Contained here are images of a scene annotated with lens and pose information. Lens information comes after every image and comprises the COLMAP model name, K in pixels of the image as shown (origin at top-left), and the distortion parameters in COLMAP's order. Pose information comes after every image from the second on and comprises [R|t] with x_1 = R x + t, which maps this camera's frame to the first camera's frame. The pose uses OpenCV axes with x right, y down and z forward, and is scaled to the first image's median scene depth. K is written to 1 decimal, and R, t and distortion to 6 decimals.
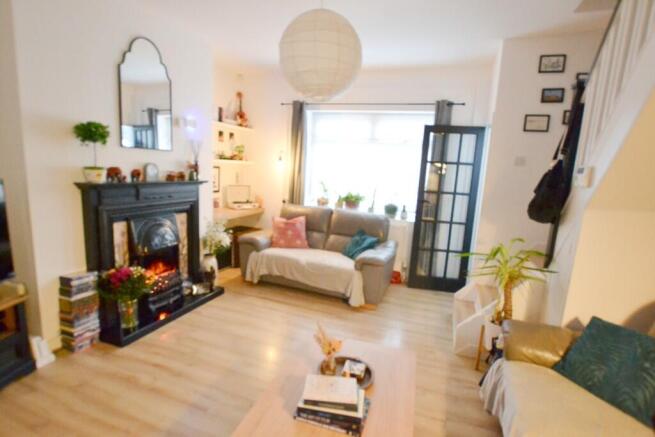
lens RADIAL K [[332.6, 0, 327.5], [0, 332.6, 218.5], [0, 0, 1]] dist [-0.017658, -0.000337]
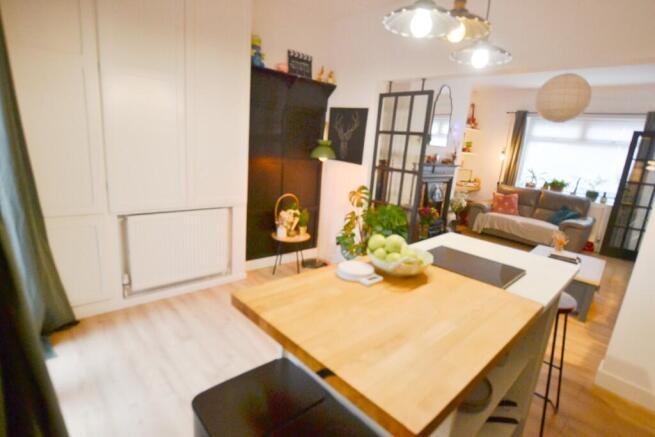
lens RADIAL K [[332.6, 0, 327.5], [0, 332.6, 218.5], [0, 0, 1]] dist [-0.017658, -0.000337]
pose [[0.895589, 0.116929, -0.429240, -0.185468], [-0.101435, 0.993098, 0.058889, 0.102268], [0.433163, -0.009200, 0.901269, -0.652318]]
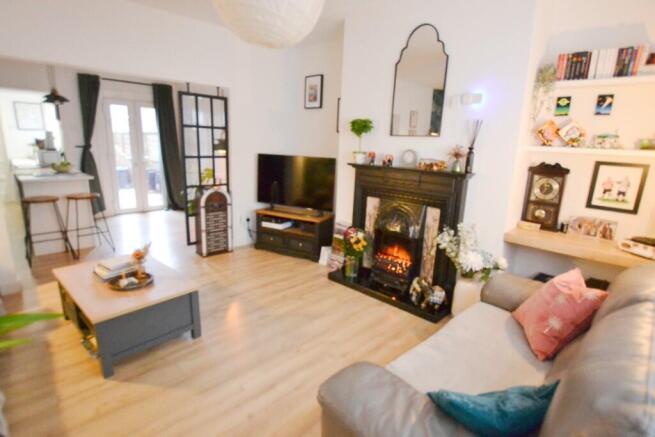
lens RADIAL K [[332.6, 0, 327.5], [0, 332.6, 218.5], [0, 0, 1]] dist [-0.017658, -0.000337]
pose [[-0.407227, 0.135498, -0.903220, 0.388489], [-0.198401, 0.952195, 0.232296, -0.114446], [0.891517, 0.273797, -0.360877, 0.893170]]
